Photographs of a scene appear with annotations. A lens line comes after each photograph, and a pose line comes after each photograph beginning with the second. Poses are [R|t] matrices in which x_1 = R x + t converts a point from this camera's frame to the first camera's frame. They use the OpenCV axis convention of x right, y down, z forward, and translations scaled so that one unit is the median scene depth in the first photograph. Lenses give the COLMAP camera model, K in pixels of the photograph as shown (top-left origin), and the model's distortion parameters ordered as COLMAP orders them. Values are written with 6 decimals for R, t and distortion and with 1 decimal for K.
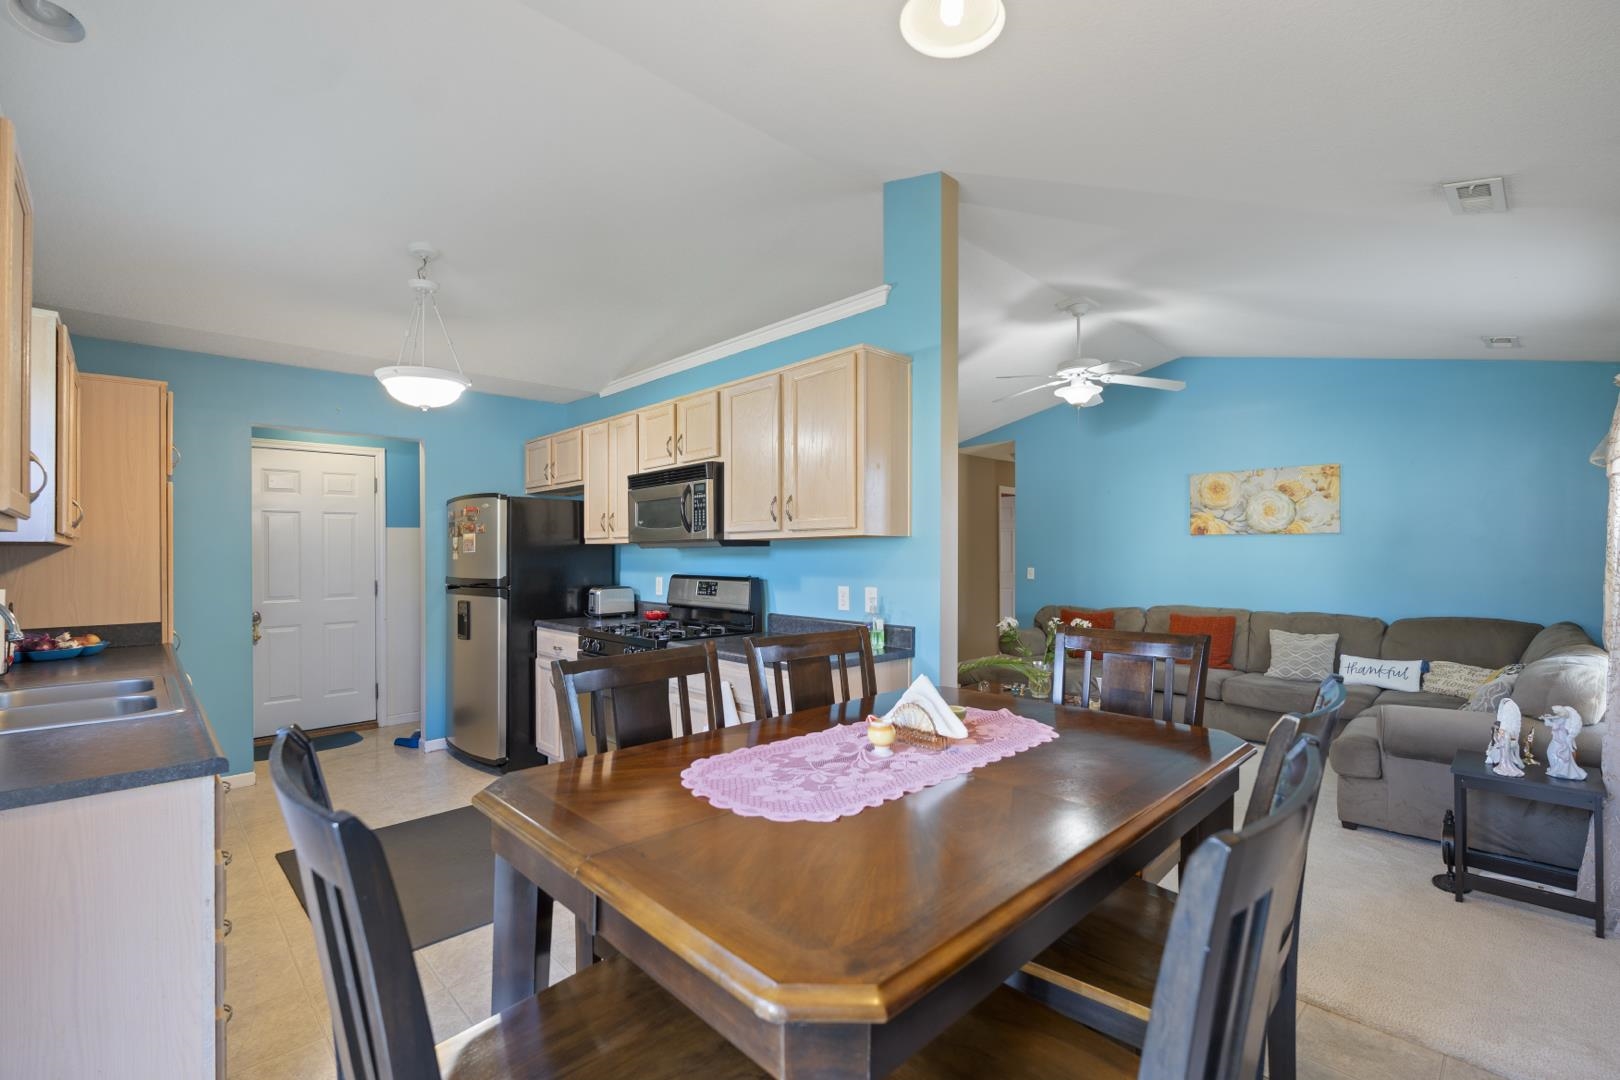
lens RADIAL K [[716.7, 0, 810.0], [0, 716.7, 540.0], [0, 0, 1]] dist [-0.000572, 0.000125]
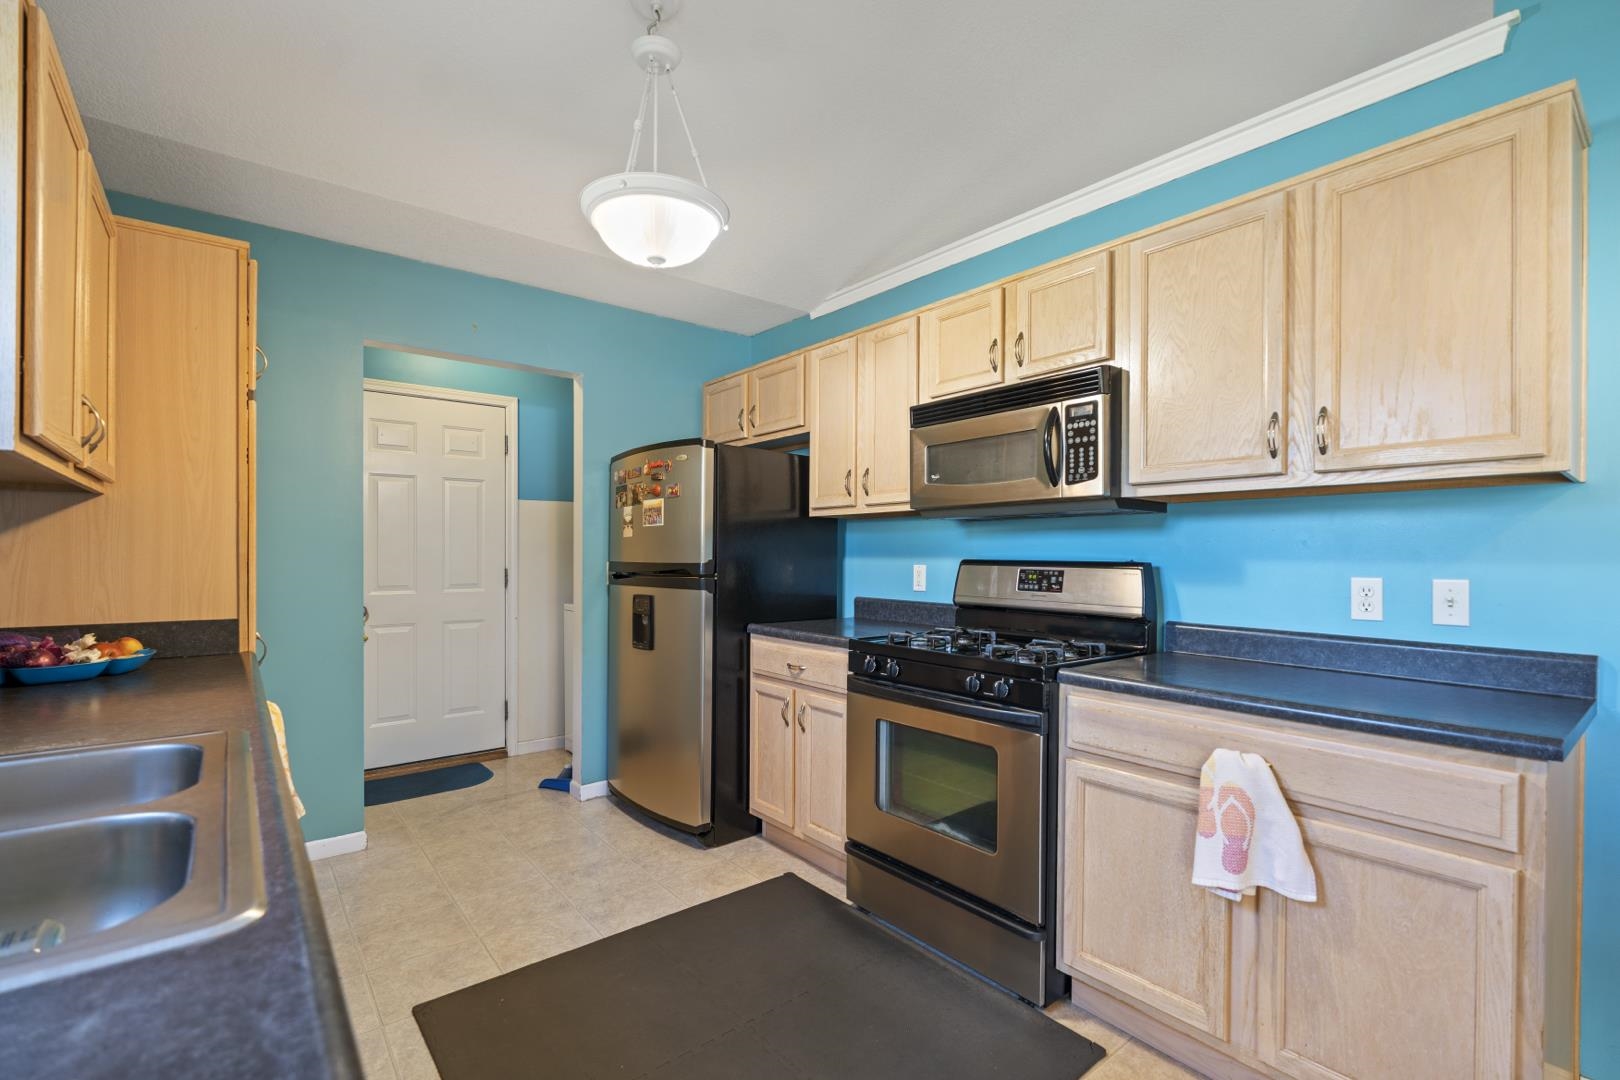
lens RADIAL K [[710.6, 0, 806.2], [0, 710.6, 548.1], [0, 0, 1]] dist [-0.004896, 0.000175]
pose [[0.997075, 0.010190, -0.075742, -0.297898], [-0.009654, 0.999926, 0.007431, 0.035300], [0.075812, -0.006678, 0.997100, 0.344842]]
